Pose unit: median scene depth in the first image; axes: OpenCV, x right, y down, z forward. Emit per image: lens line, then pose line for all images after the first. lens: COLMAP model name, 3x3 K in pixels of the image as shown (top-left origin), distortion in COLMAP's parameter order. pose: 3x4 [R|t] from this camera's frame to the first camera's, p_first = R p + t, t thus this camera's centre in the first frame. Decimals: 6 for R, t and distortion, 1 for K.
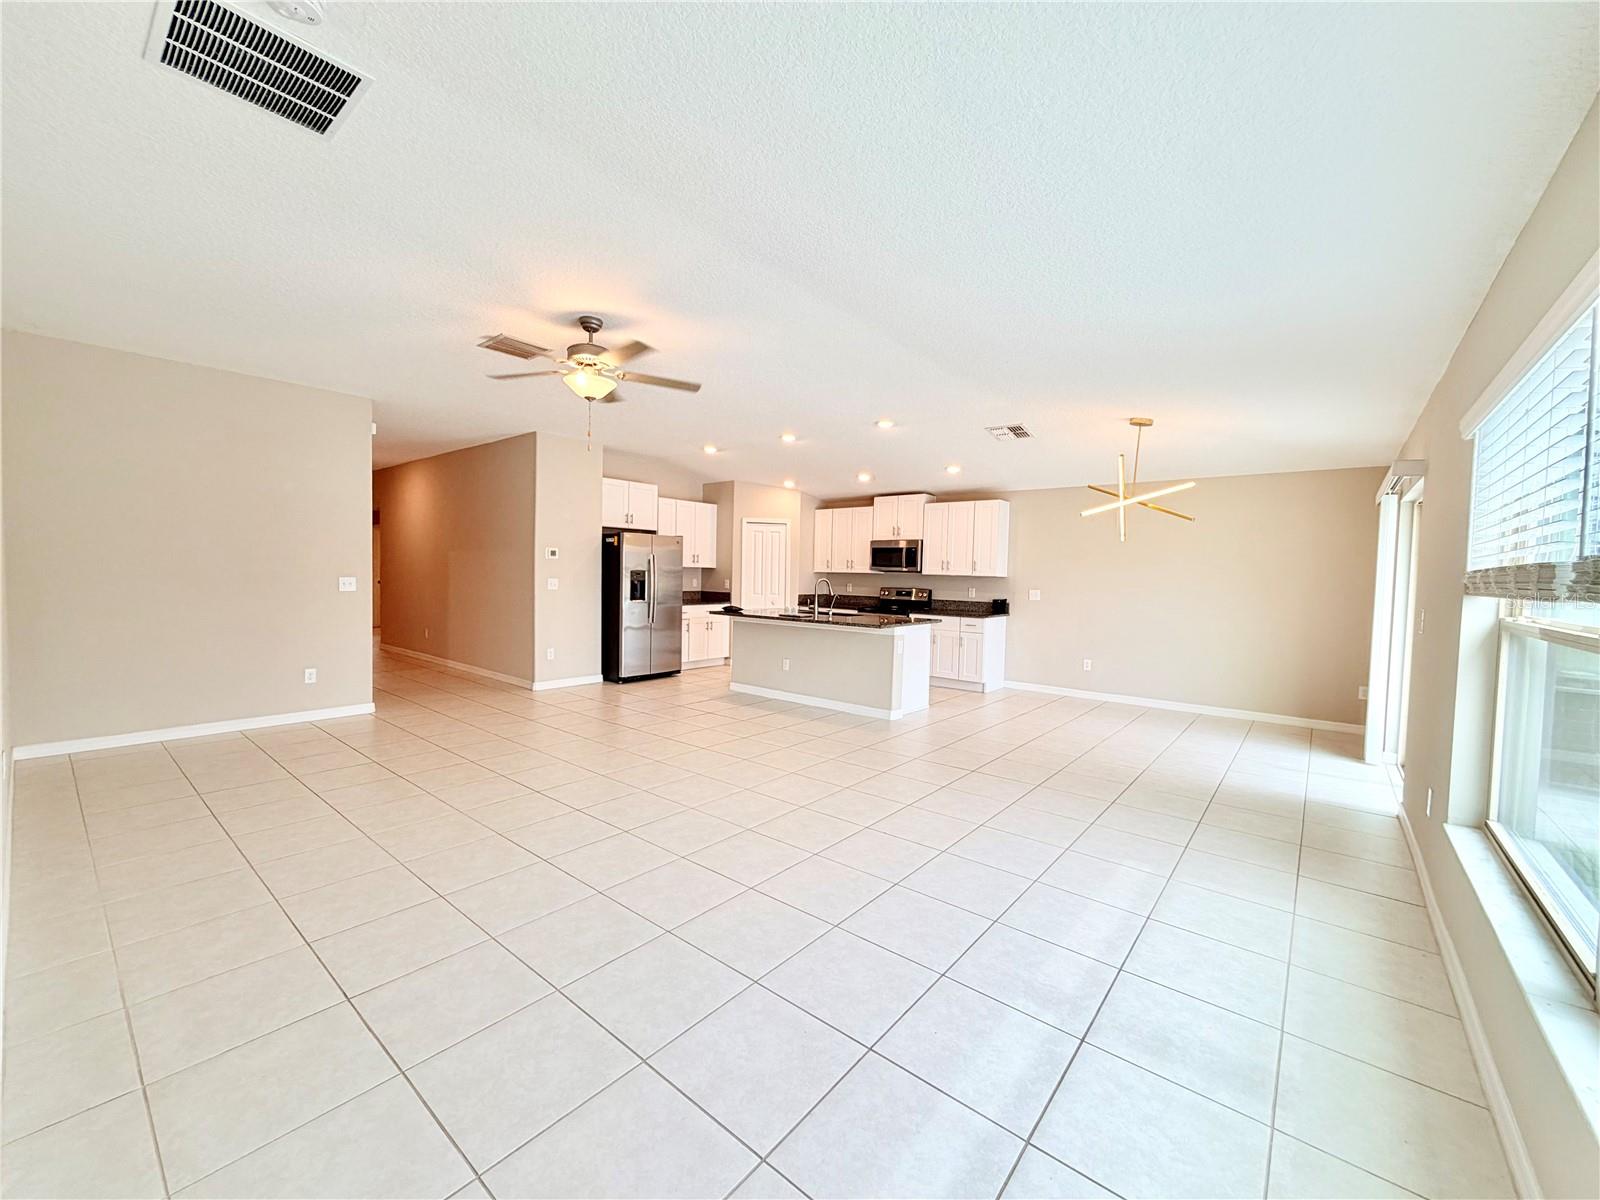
lens RADIAL K [[640.4, 0, 789.8], [0, 640.4, 604.9], [0, 0, 1]] dist [0.004063, -0.000299]
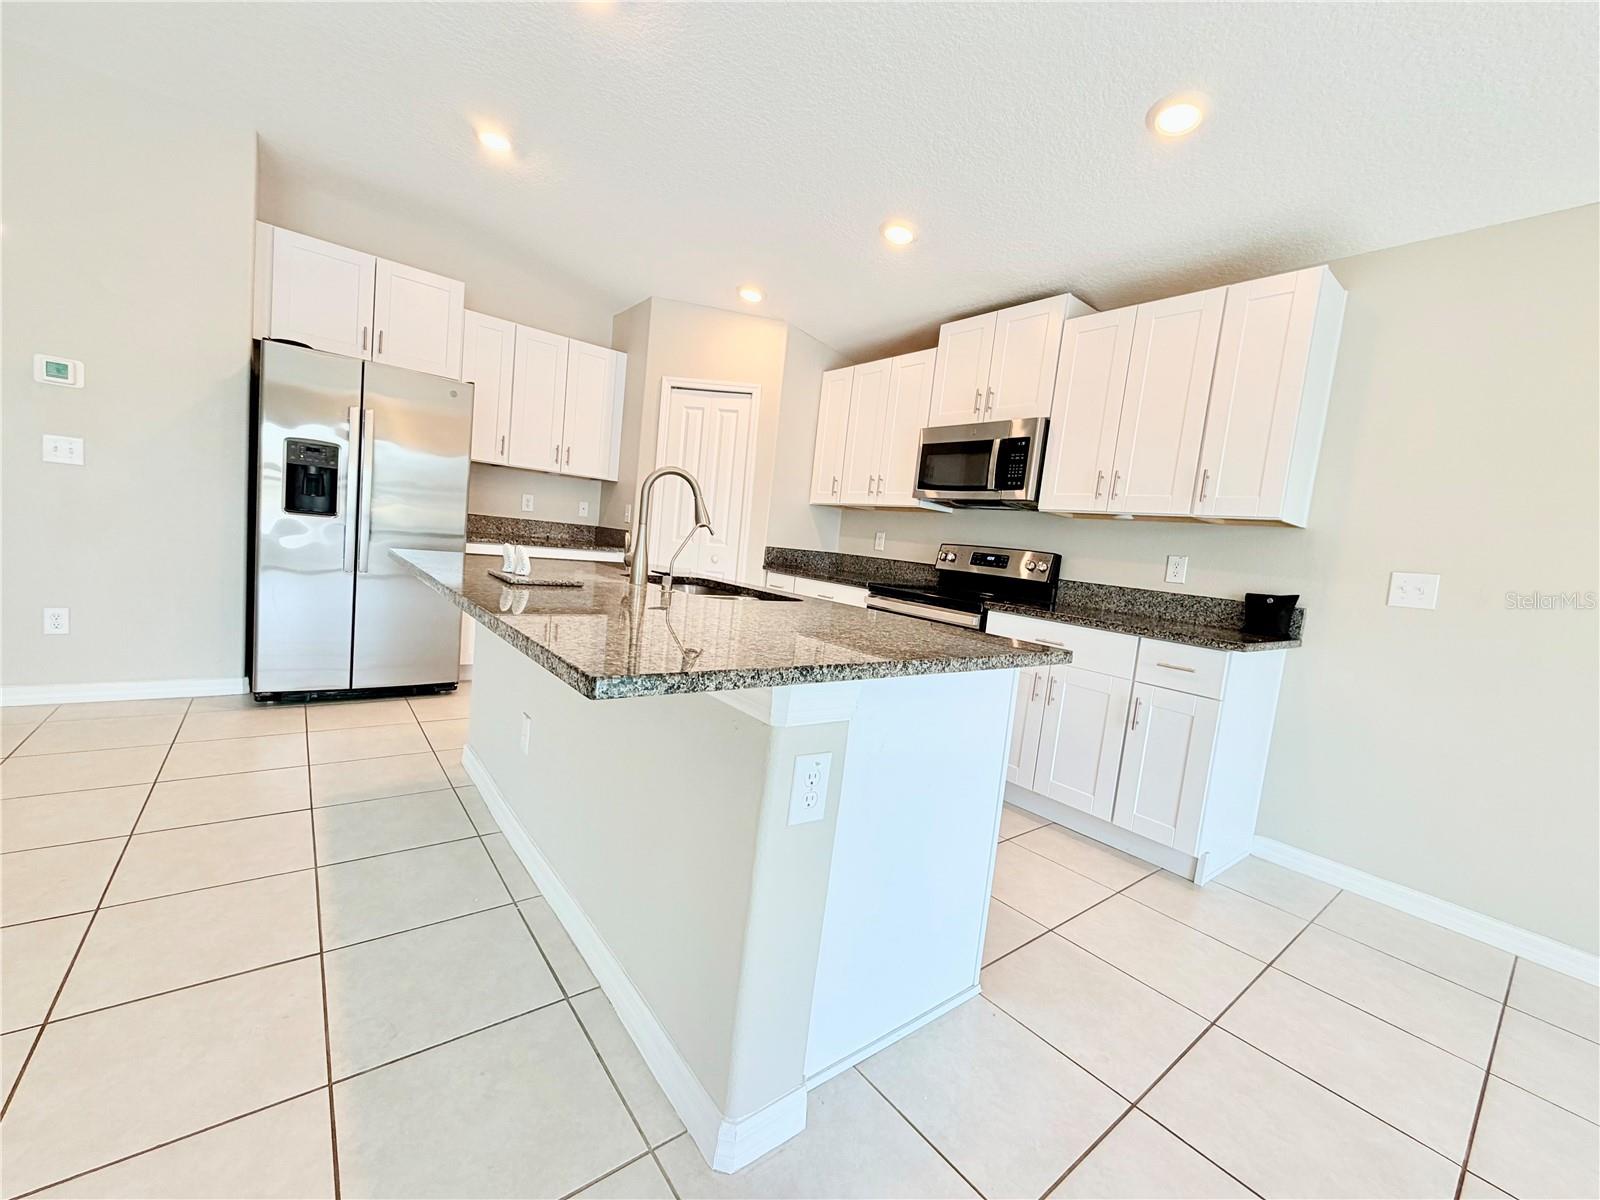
lens RADIAL K [[640.4, 0, 789.7], [0, 640.4, 601.6], [0, 0, 1]] dist [0.004063, -0.000299]
pose [[0.975099, 0.097760, -0.199061, 0.141499], [-0.090917, 0.994919, 0.043258, 0.003173], [0.202279, -0.024082, 0.979032, 0.585894]]
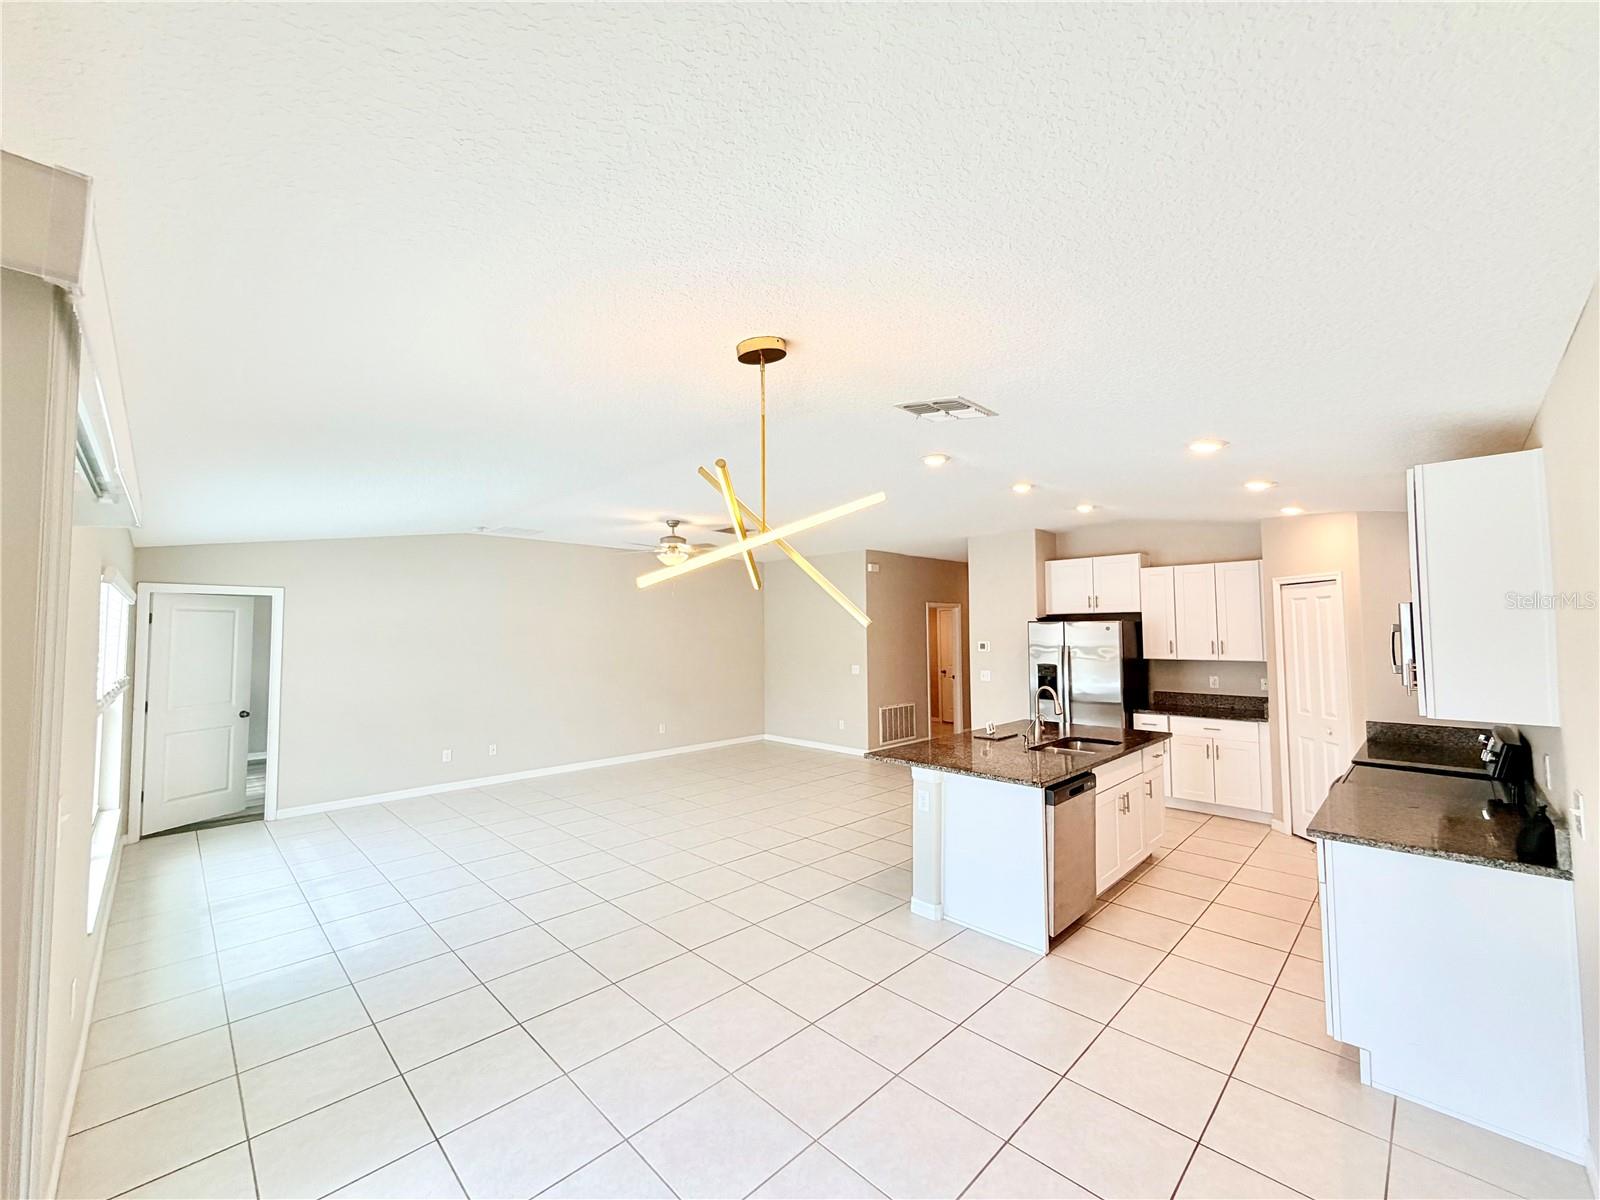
lens RADIAL K [[640.4, 0, 796.7], [0, 640.4, 603.4], [0, 0, 1]] dist [0.004063, -0.000299]
pose [[-0.091348, -0.066380, -0.993604, 0.595718], [-0.045022, 0.997031, -0.062470, -0.059811], [0.994801, 0.039027, -0.094065, 0.665762]]
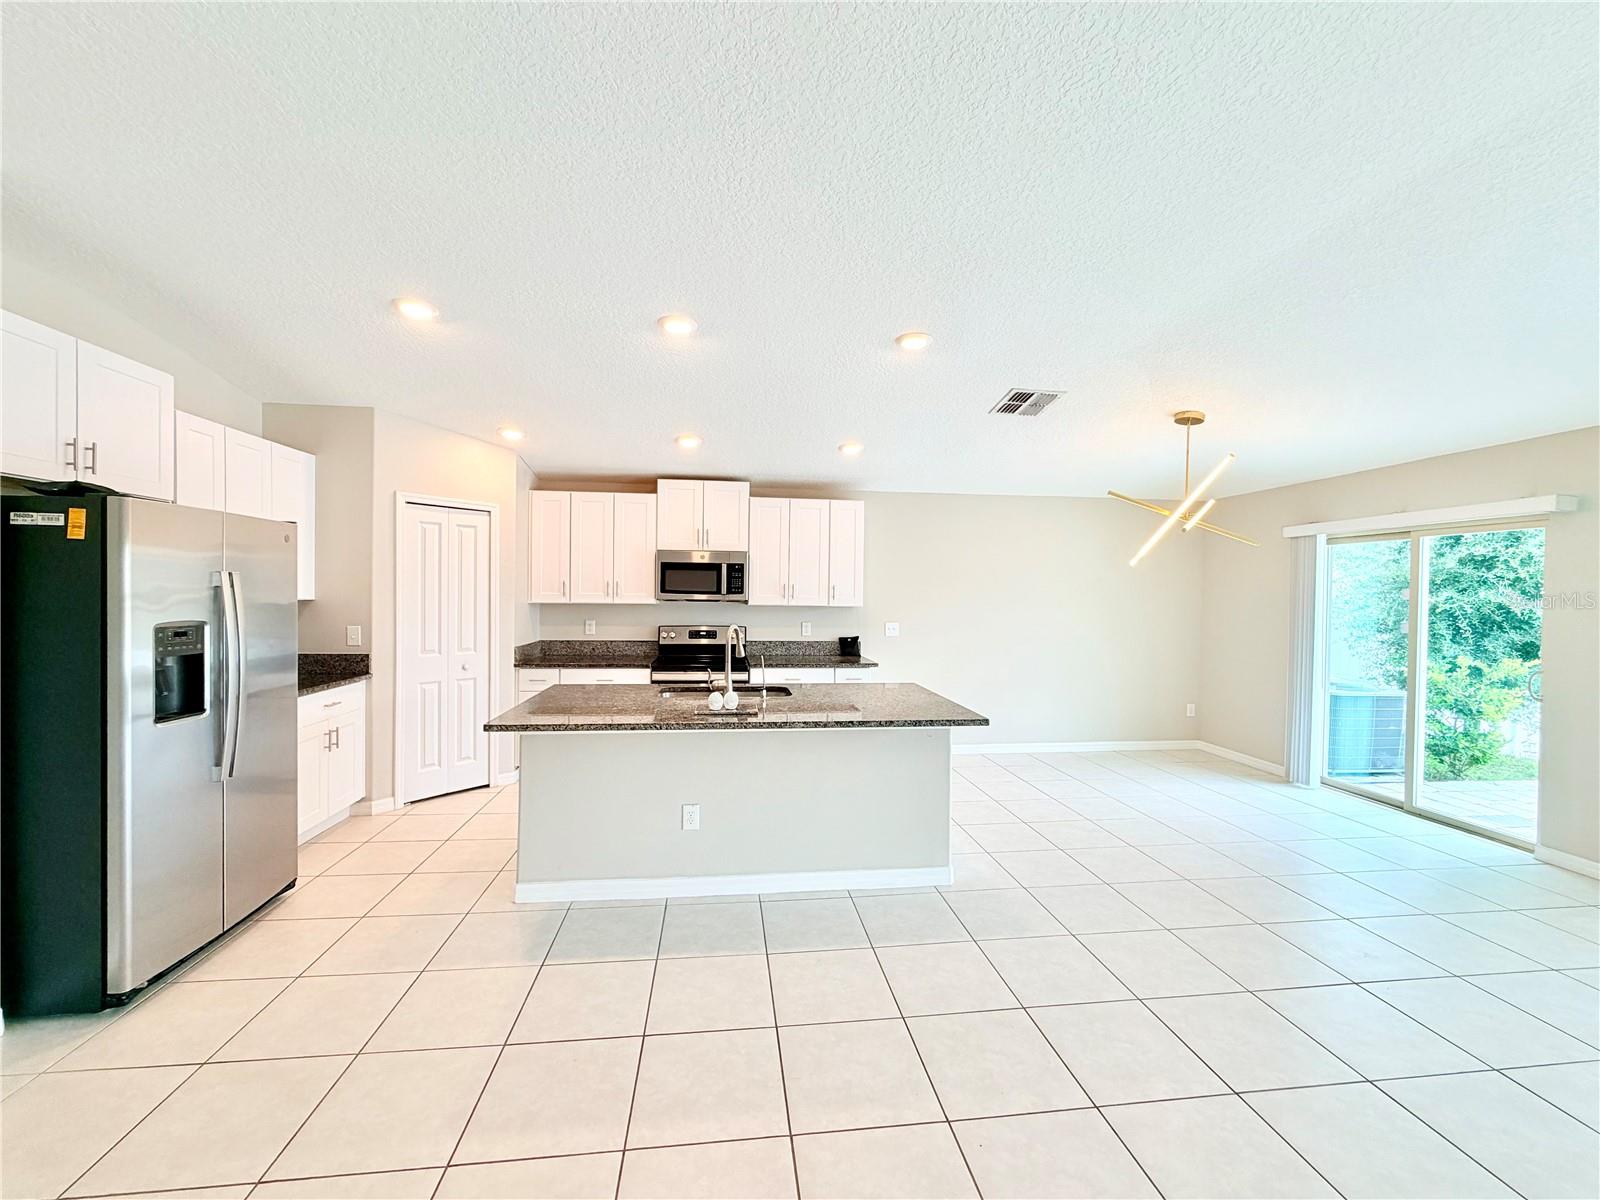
lens RADIAL K [[640.4, 0, 792.7], [0, 640.4, 600.8], [0, 0, 1]] dist [0.004063, -0.000299]
pose [[0.687581, -0.023749, 0.725719, -0.232204], [0.039610, 0.999204, -0.004830, -0.046128], [-0.725026, 0.032067, 0.687974, 0.509090]]
